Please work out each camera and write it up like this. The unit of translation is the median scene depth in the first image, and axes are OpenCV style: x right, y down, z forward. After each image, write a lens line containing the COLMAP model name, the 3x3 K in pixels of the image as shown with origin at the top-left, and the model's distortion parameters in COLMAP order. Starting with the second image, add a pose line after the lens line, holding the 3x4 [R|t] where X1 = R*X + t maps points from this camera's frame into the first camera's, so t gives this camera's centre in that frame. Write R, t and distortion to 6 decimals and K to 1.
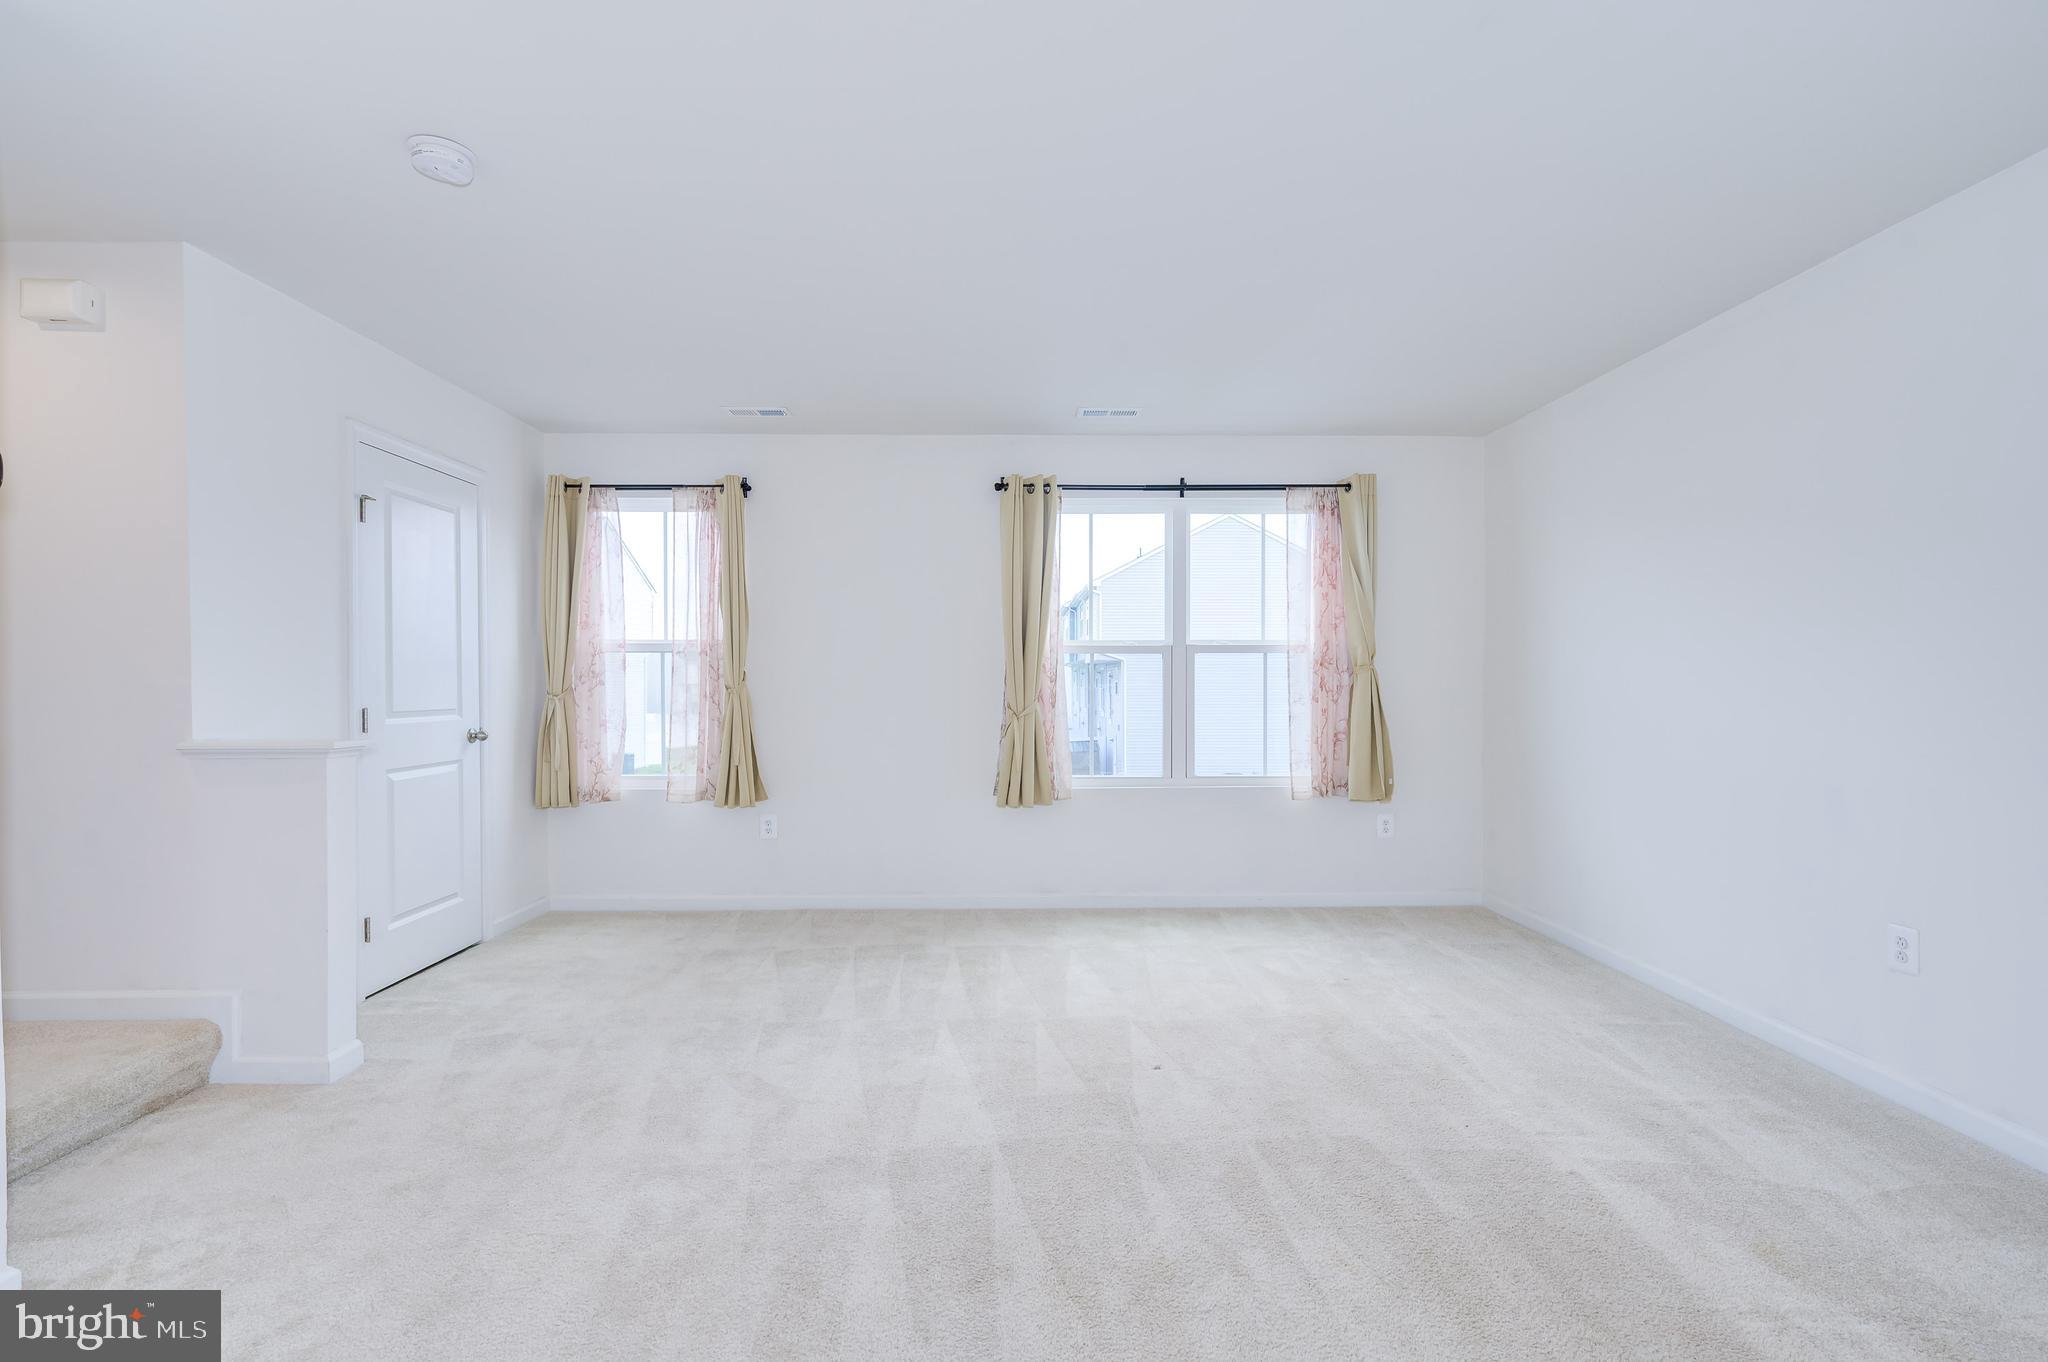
lens RADIAL K [[943.3, 0, 1041.0], [0, 943.3, 692.0], [0, 0, 1]] dist [0.003310, -0.000121]
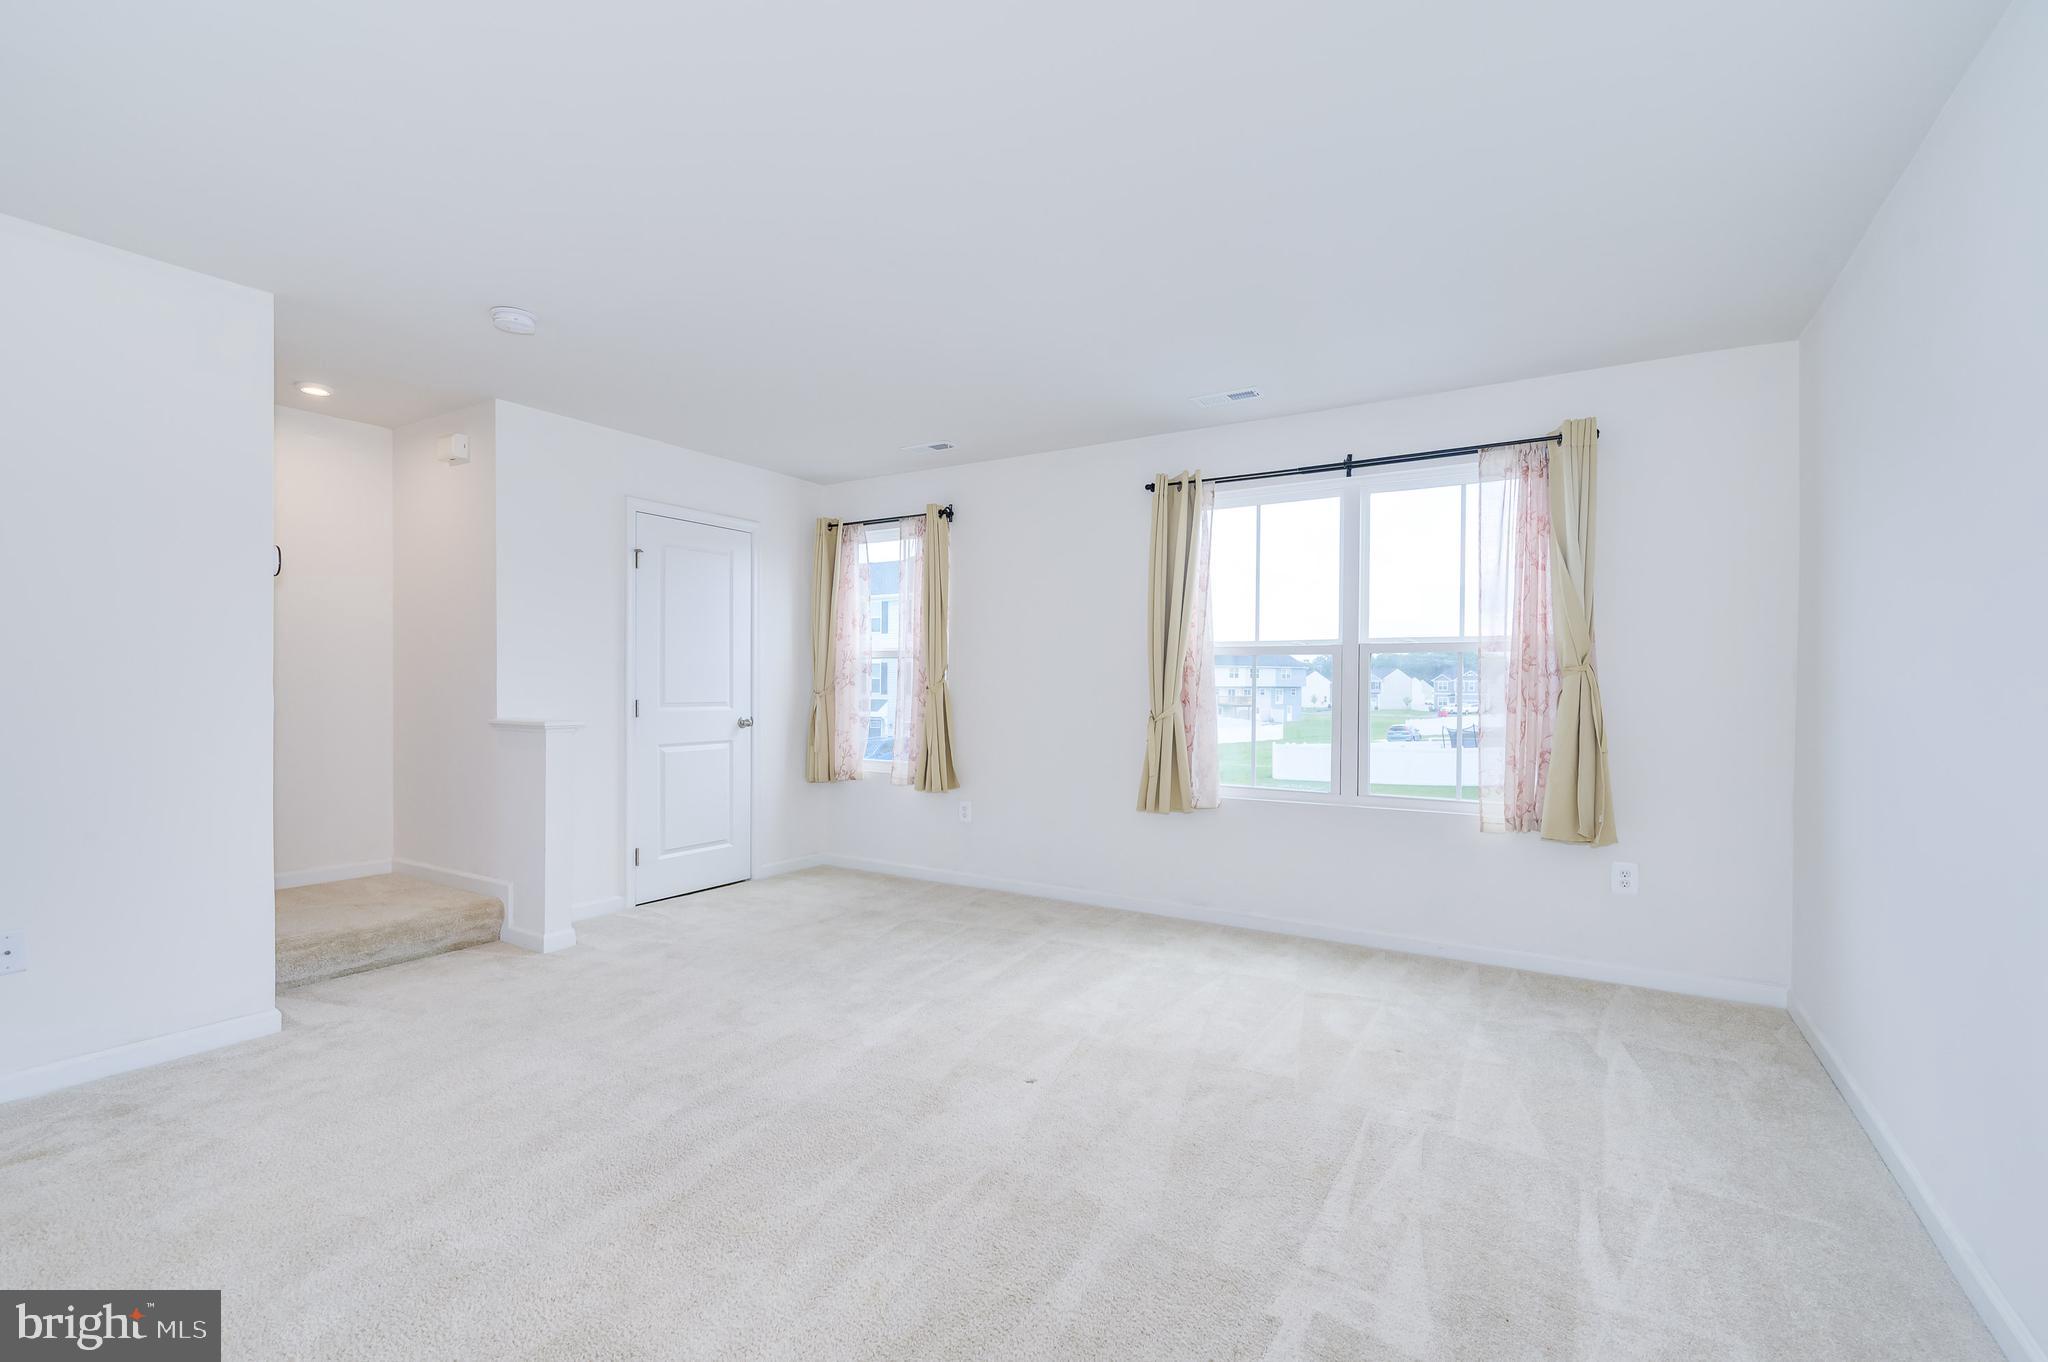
lens RADIAL K [[943.3, 0, 1107.4], [0, 943.3, 693.5], [0, 0, 1]] dist [0.003310, -0.000121]
pose [[0.835799, 0.011208, -0.548921, 0.488803], [-0.013097, 0.999914, 0.000474, -0.001648], [0.548880, 0.006793, 0.835874, 0.155484]]
